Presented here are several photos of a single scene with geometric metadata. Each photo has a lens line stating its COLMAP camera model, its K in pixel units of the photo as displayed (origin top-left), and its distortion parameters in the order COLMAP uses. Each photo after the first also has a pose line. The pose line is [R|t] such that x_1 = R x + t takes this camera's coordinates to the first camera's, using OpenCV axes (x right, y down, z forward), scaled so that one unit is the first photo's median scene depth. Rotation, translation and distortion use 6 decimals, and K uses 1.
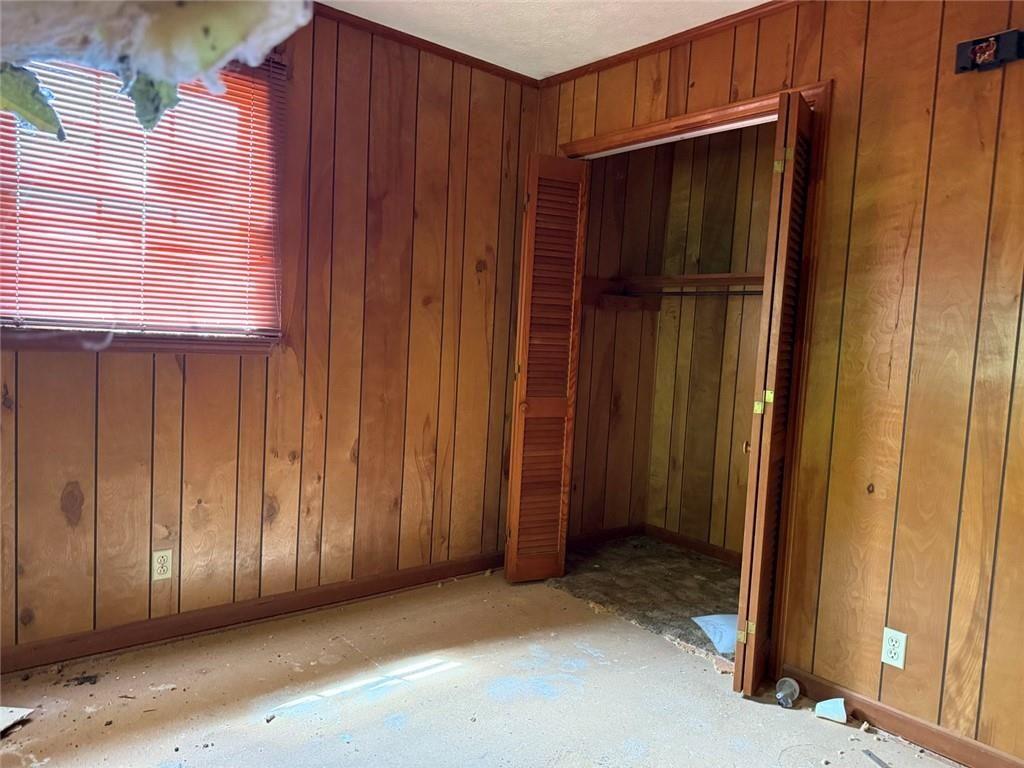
lens RADIAL K [[727.6, 0, 512.0], [0, 727.6, 384.0], [0, 0, 1]] dist [0.034108, -0.042444]
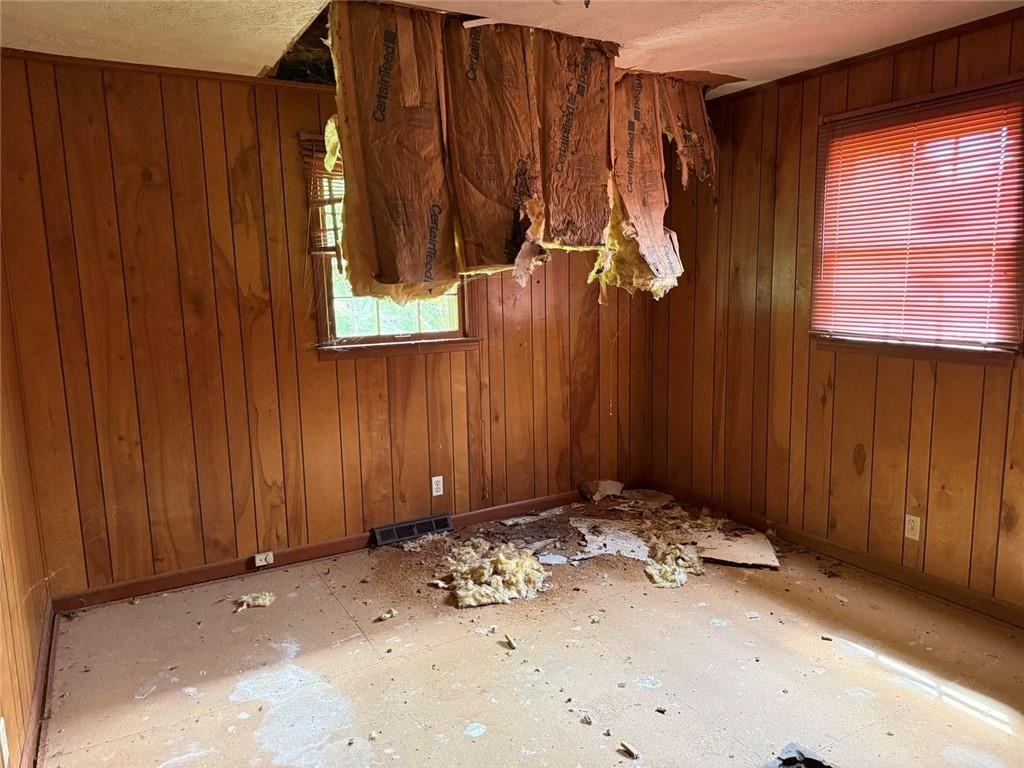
lens RADIAL K [[727.6, 0, 512.0], [0, 727.6, 384.0], [0, 0, 1]] dist [0.034108, -0.042444]
pose [[-0.179686, 0.099838, -0.978645, 0.855884], [-0.057033, 0.992106, 0.111683, -0.098683], [0.982069, 0.075882, -0.172573, 0.526785]]
